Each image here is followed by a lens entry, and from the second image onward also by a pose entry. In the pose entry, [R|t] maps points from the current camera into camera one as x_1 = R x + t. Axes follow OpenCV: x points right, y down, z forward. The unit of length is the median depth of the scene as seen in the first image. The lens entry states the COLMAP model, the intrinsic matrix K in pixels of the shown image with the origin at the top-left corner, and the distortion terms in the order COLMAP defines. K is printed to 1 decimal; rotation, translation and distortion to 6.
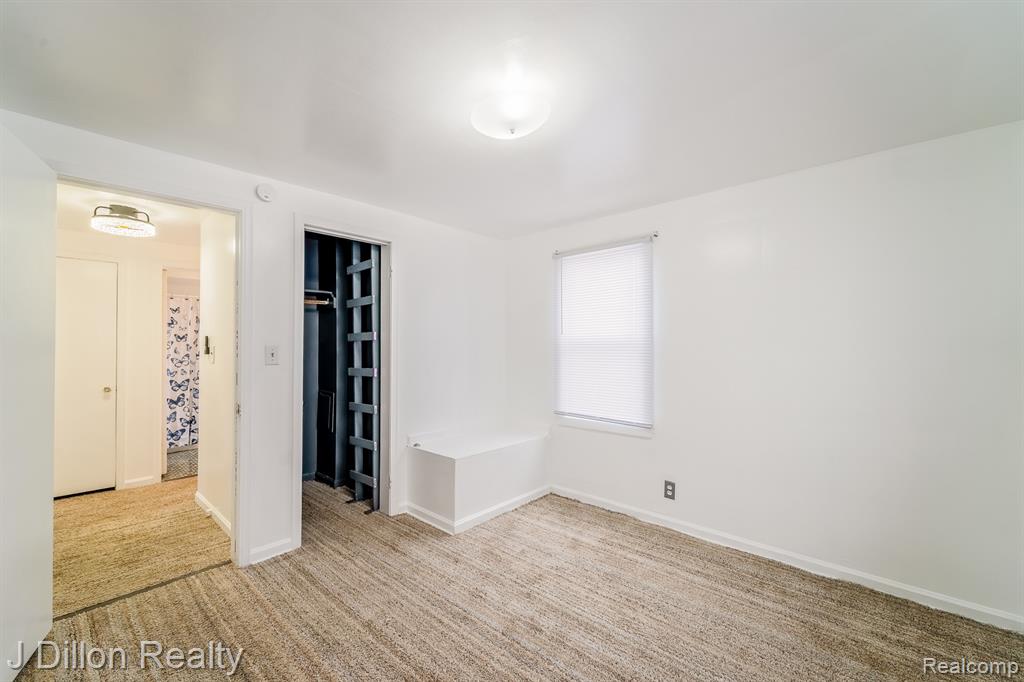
lens RADIAL K [[421.2, 0, 517.1], [0, 421.2, 344.2], [0, 0, 1]] dist [0.003109, -0.001573]
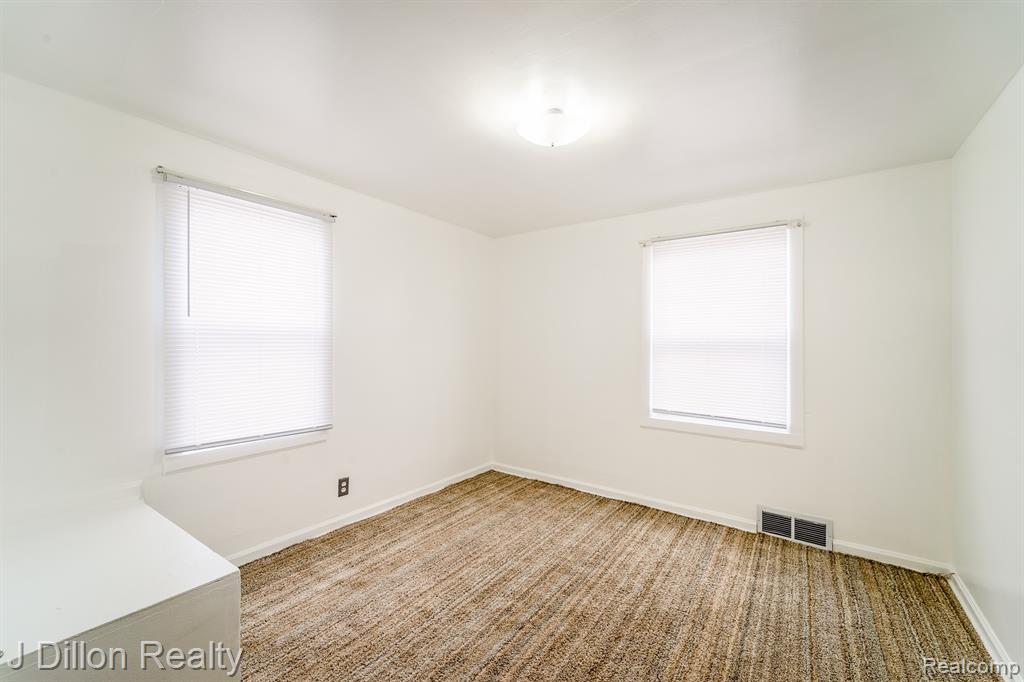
lens RADIAL K [[421.2, 0, 513.3], [0, 421.2, 343.6], [0, 0, 1]] dist [0.003109, -0.001573]
pose [[-0.126538, -0.002594, 0.991958, -0.646451], [-0.009939, 0.999950, 0.001347, 0.012026], [-0.991912, -0.009689, -0.126557, 0.739105]]
